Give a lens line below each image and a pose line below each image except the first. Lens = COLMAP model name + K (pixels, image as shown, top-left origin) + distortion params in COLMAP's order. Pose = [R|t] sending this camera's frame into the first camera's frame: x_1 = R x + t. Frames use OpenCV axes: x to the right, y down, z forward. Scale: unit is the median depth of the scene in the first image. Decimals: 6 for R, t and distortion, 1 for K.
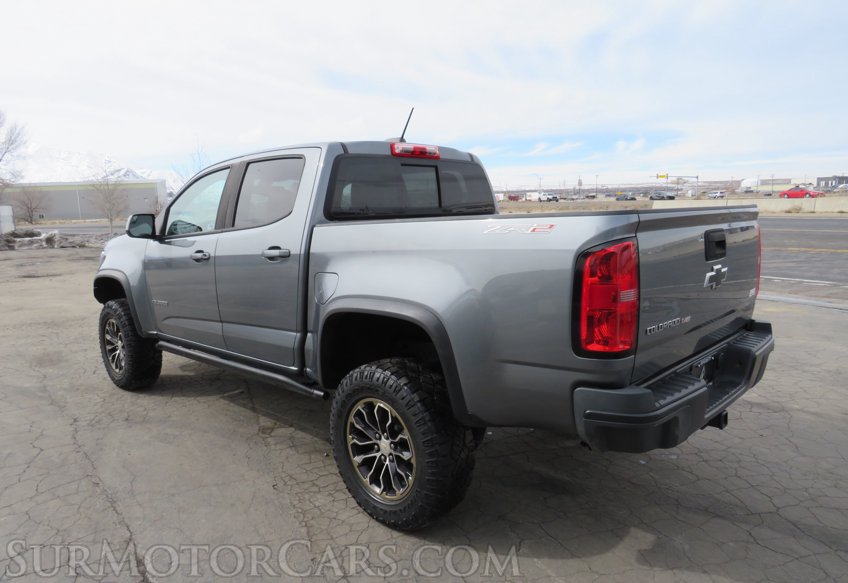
lens RADIAL K [[633.2, 0, 422.7], [0, 633.2, 293.9], [0, 0, 1]] dist [-0.005823, -0.010988]
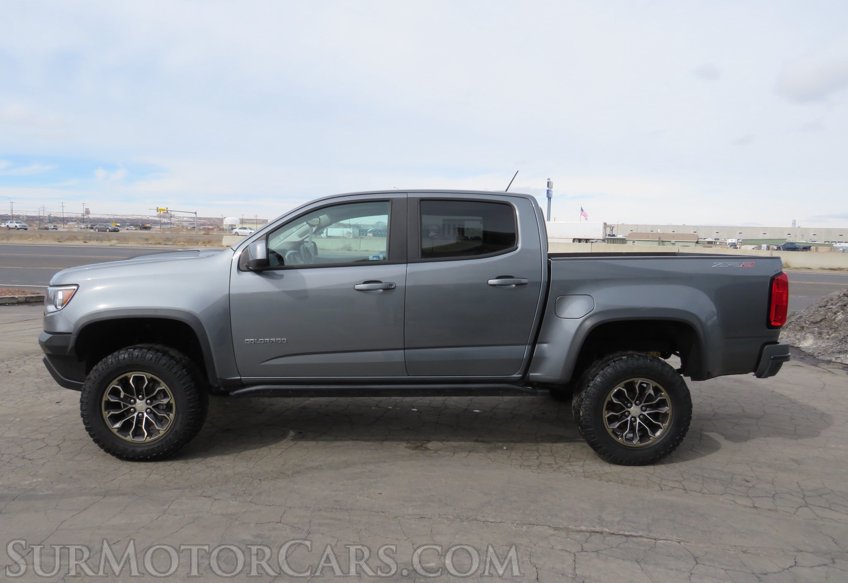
lens RADIAL K [[633.2, 0, 423.3], [0, 633.2, 285.5], [0, 0, 1]] dist [-0.005823, -0.010988]
pose [[0.666779, -0.019006, 0.745013, -0.132310], [0.067299, 0.997126, -0.034794, -0.002759], [-0.742211, 0.073338, 0.666142, 0.033047]]
